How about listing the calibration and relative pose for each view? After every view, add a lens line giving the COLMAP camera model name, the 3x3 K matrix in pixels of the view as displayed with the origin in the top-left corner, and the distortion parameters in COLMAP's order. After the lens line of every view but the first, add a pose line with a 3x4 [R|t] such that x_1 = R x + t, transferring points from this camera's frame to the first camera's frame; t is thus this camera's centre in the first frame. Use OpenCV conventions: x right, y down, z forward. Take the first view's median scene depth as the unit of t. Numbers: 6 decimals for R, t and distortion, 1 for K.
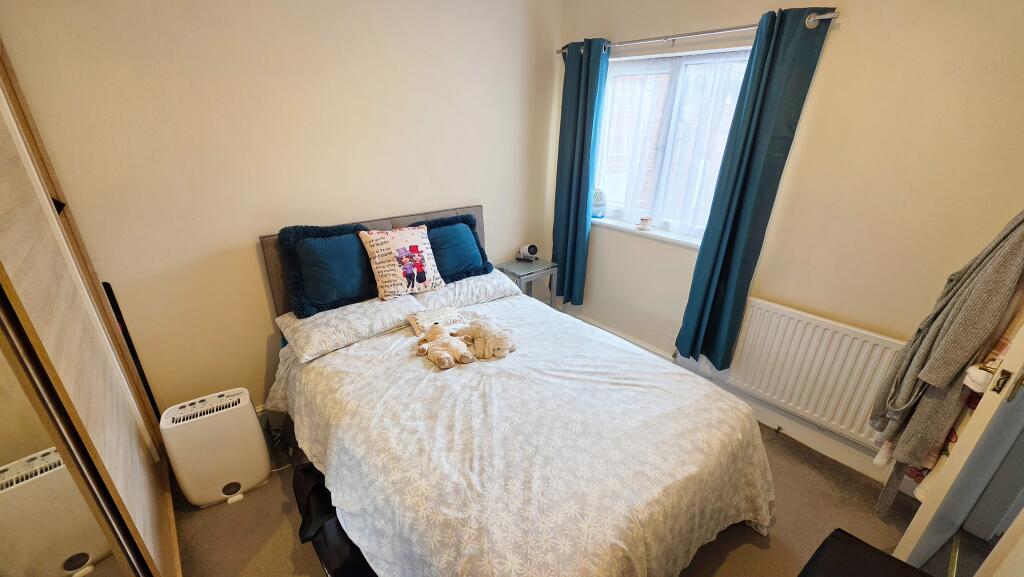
lens RADIAL K [[408.1, 0, 513.7], [0, 408.1, 289.3], [0, 0, 1]] dist [-0.000747, 0.000244]
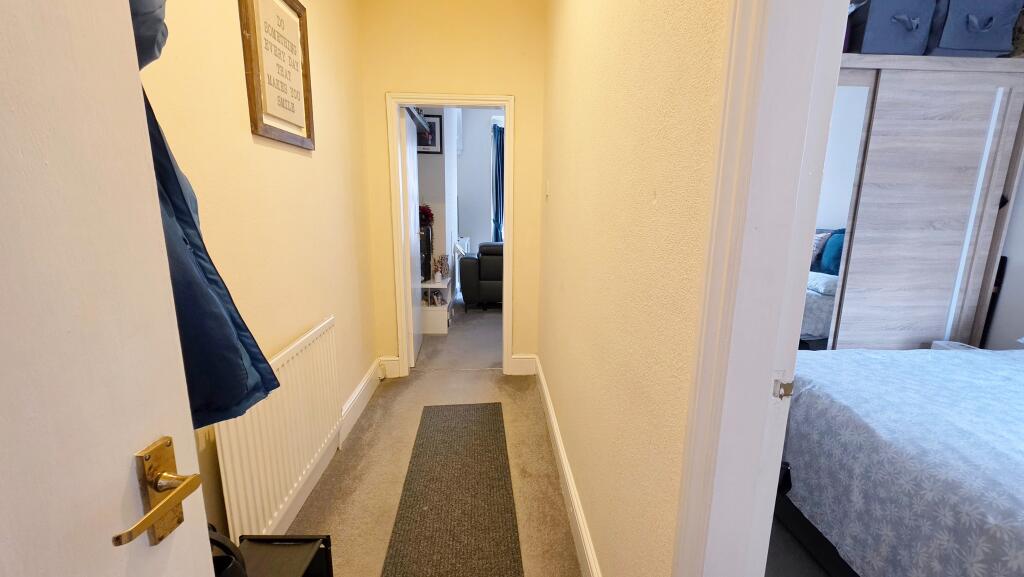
lens RADIAL K [[425.2, 0, 515.7], [0, 425.2, 289.0], [0, 0, 1]] dist [0.002249, 0.000429]
pose [[-0.628729, 0.120884, -0.768171, 1.020968], [-0.326100, 0.855800, 0.401579, 0.031622], [0.705945, 0.502985, -0.498646, 0.456644]]
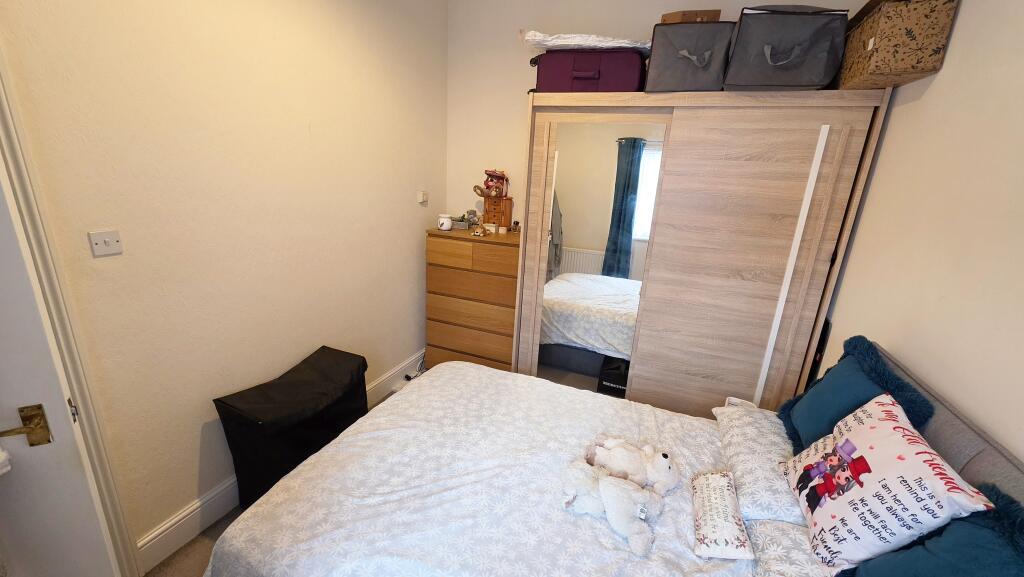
lens RADIAL K [[408.1, 0, 513.7], [0, 408.1, 289.3], [0, 0, 1]] dist [-0.000747, 0.000244]
pose [[-0.890680, 0.060048, -0.450647, 0.334204], [-0.241040, 0.778078, 0.580081, -0.466805], [0.385471, 0.625290, -0.678545, 1.114707]]
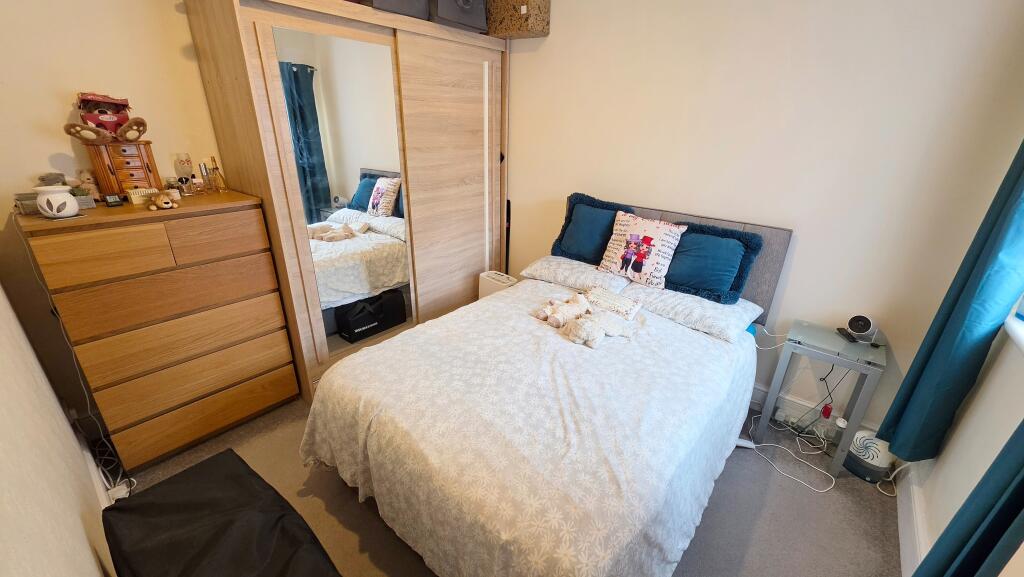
lens RADIAL K [[408.1, 0, 513.7], [0, 408.1, 289.3], [0, 0, 1]] dist [-0.000747, 0.000244]
pose [[0.157118, 0.360299, -0.919510, 0.743905], [-0.399669, 0.874620, 0.274417, -0.148496], [0.903094, 0.324384, 0.281419, 0.480964]]
